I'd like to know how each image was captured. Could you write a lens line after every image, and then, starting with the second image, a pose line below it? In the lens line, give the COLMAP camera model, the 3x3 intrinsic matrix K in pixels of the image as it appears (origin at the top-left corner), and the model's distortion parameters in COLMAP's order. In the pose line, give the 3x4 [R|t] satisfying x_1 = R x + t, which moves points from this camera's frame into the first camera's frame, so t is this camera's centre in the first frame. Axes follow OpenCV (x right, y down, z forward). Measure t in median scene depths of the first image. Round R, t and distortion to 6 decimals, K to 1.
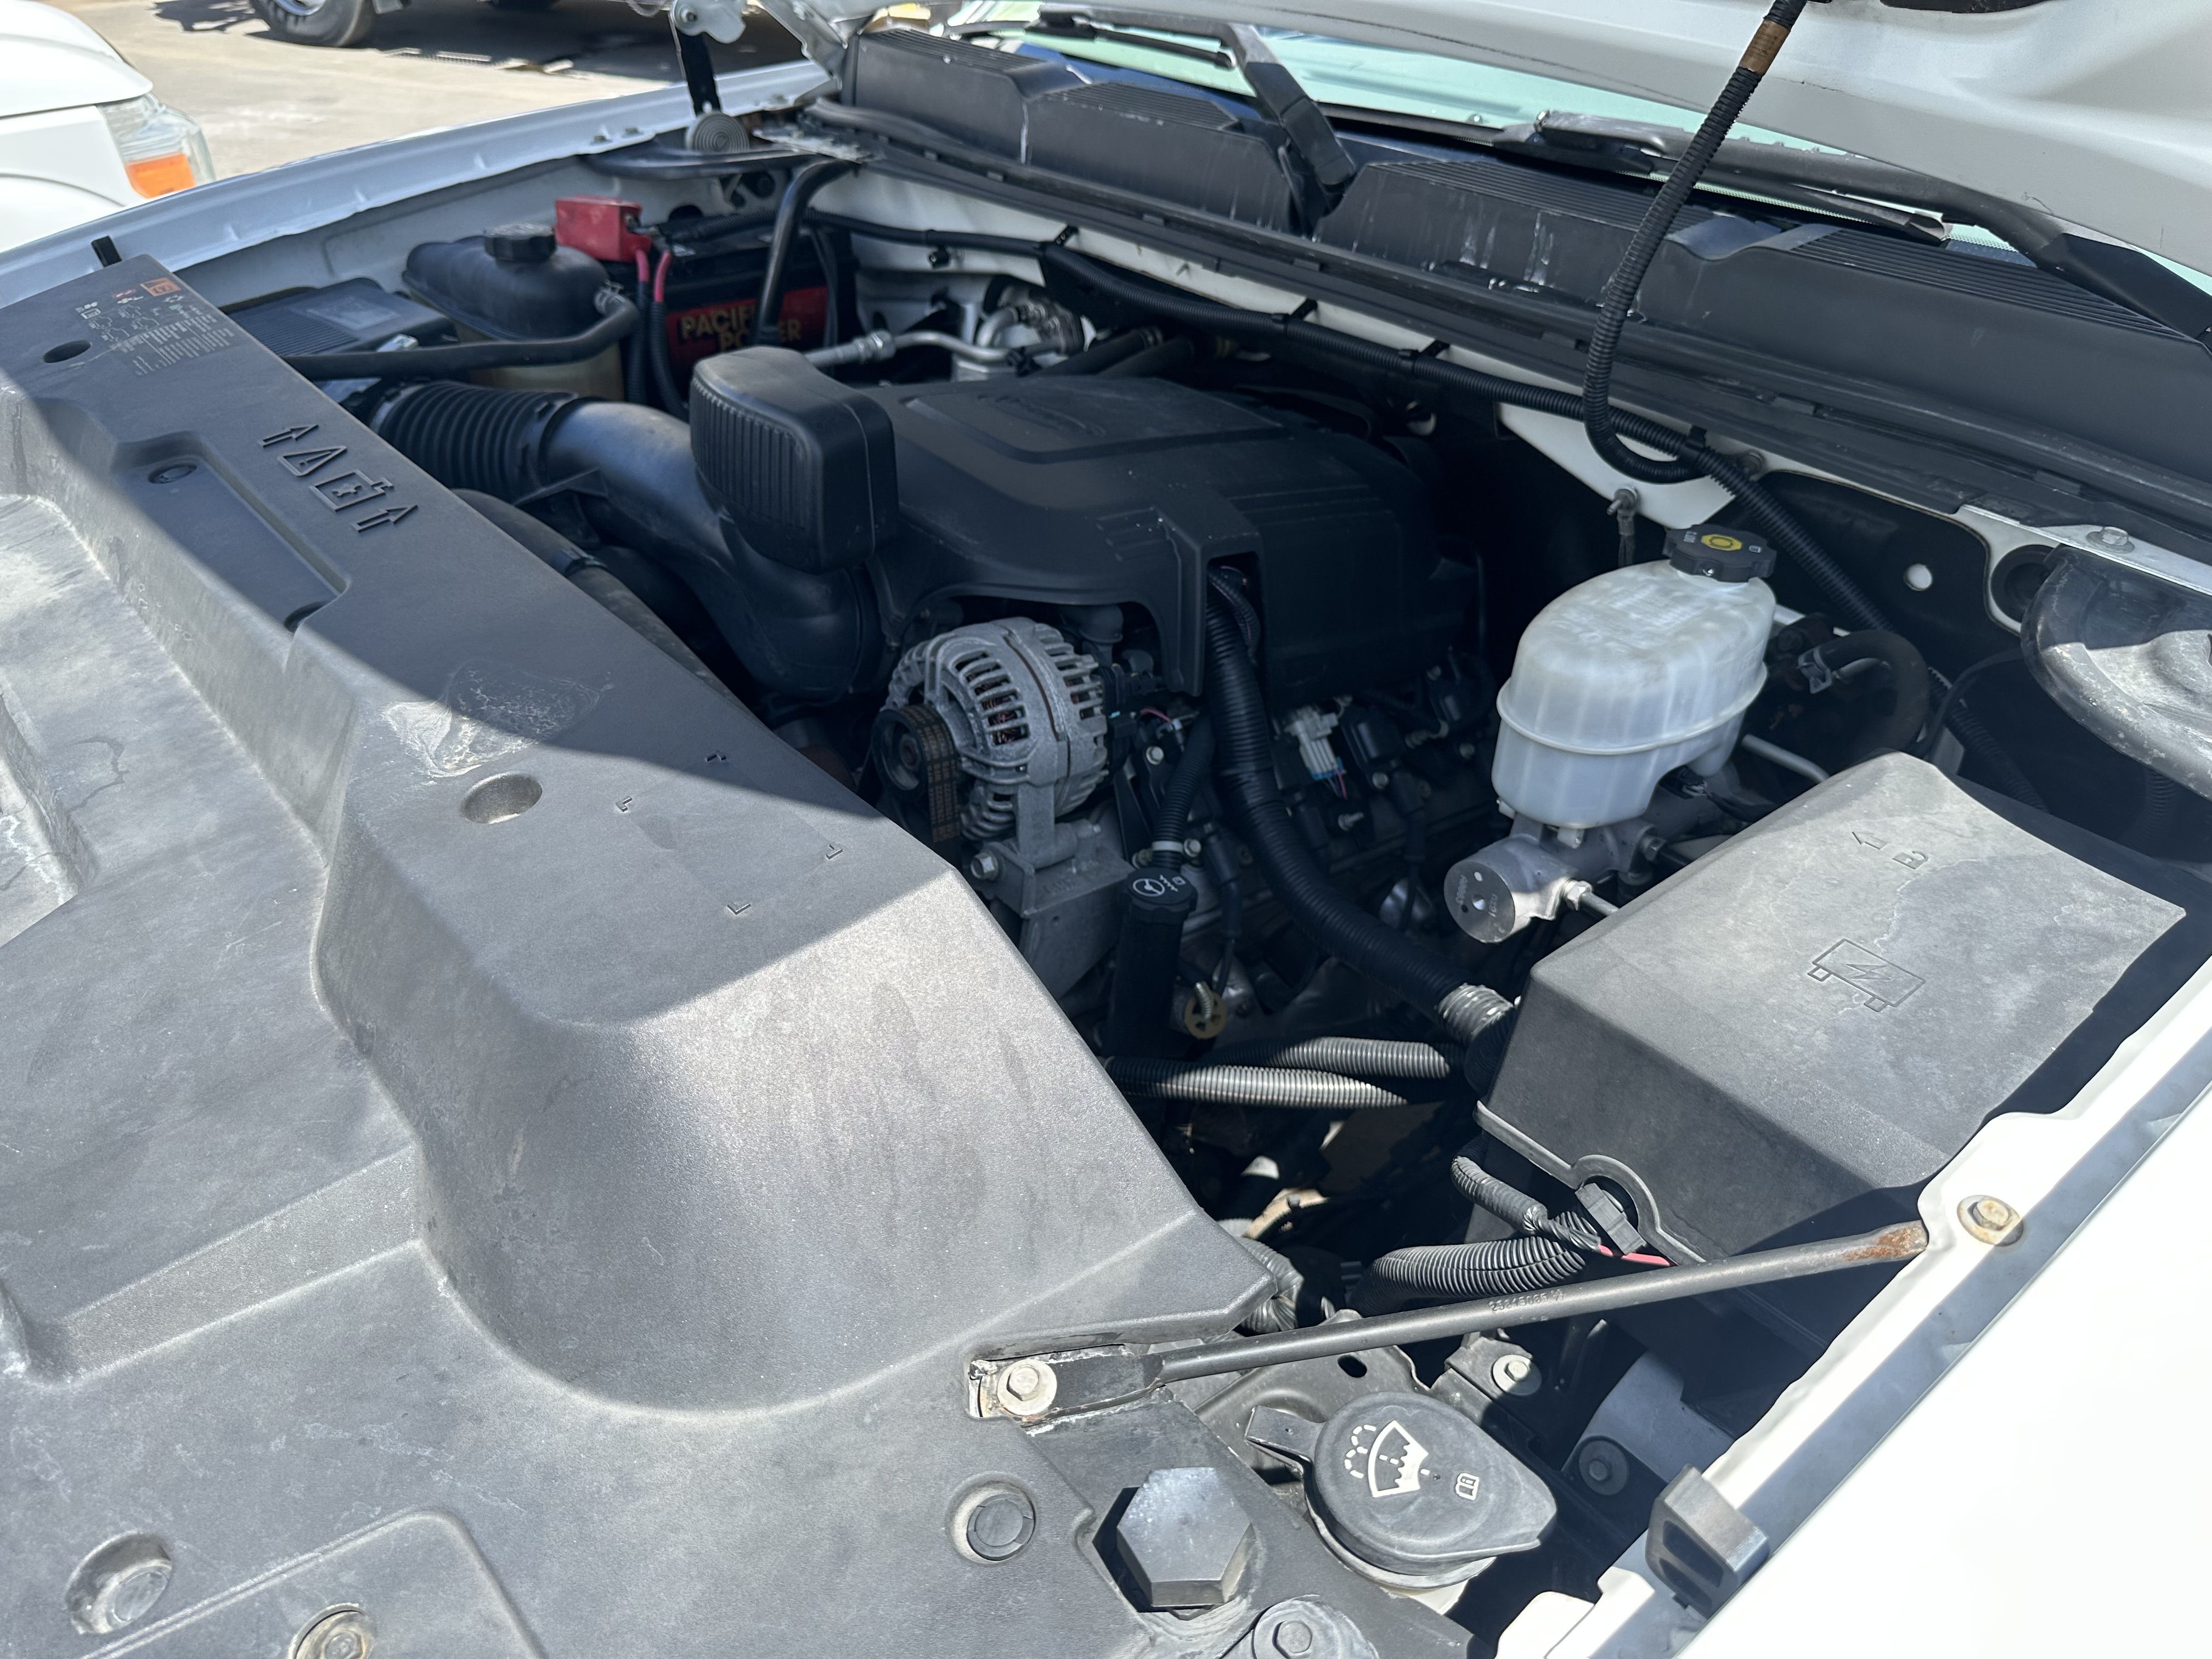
lens RADIAL K [[1634.8, 0, 1092.9], [0, 1634.8, 839.4], [0, 0, 1]] dist [0.025436, -0.038464]
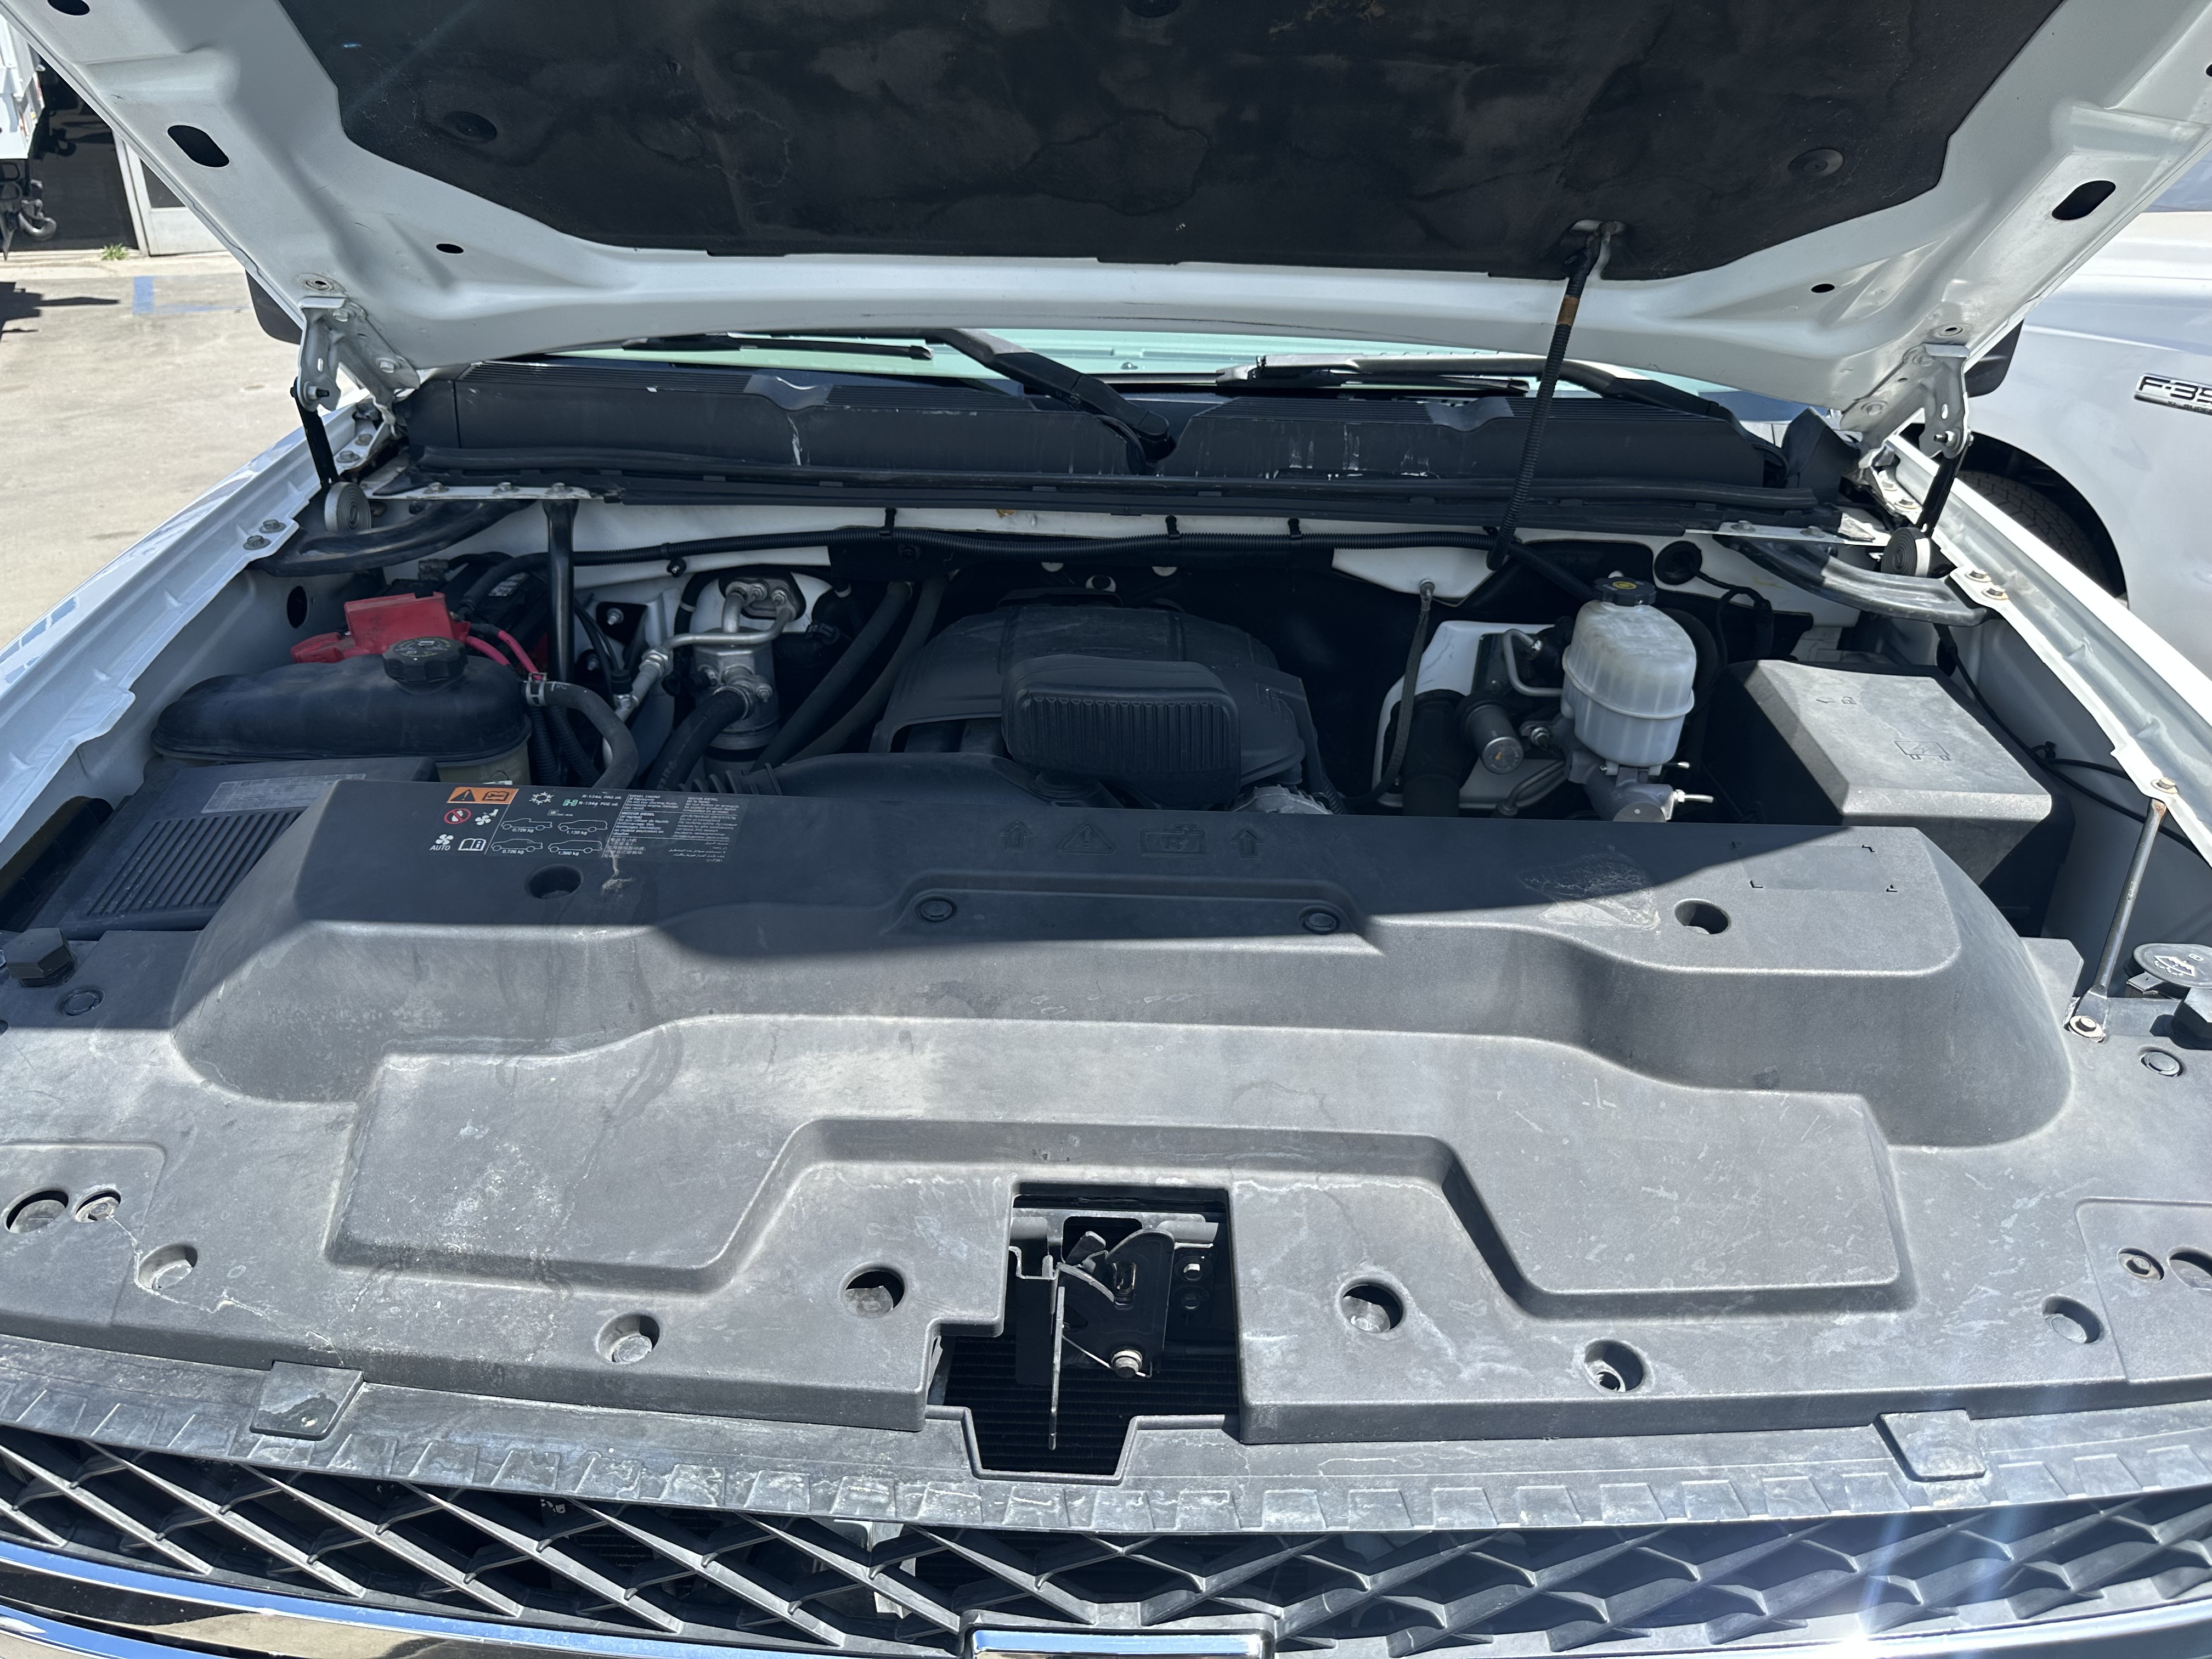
lens RADIAL K [[1634.8, 0, 1094.8], [0, 1634.8, 849.9], [0, 0, 1]] dist [0.025436, -0.038464]
pose [[0.655683, -0.370298, 0.657997, -0.894965], [0.404538, 0.908128, 0.107948, -0.253348], [-0.637518, 0.195405, 0.745243, 0.095579]]
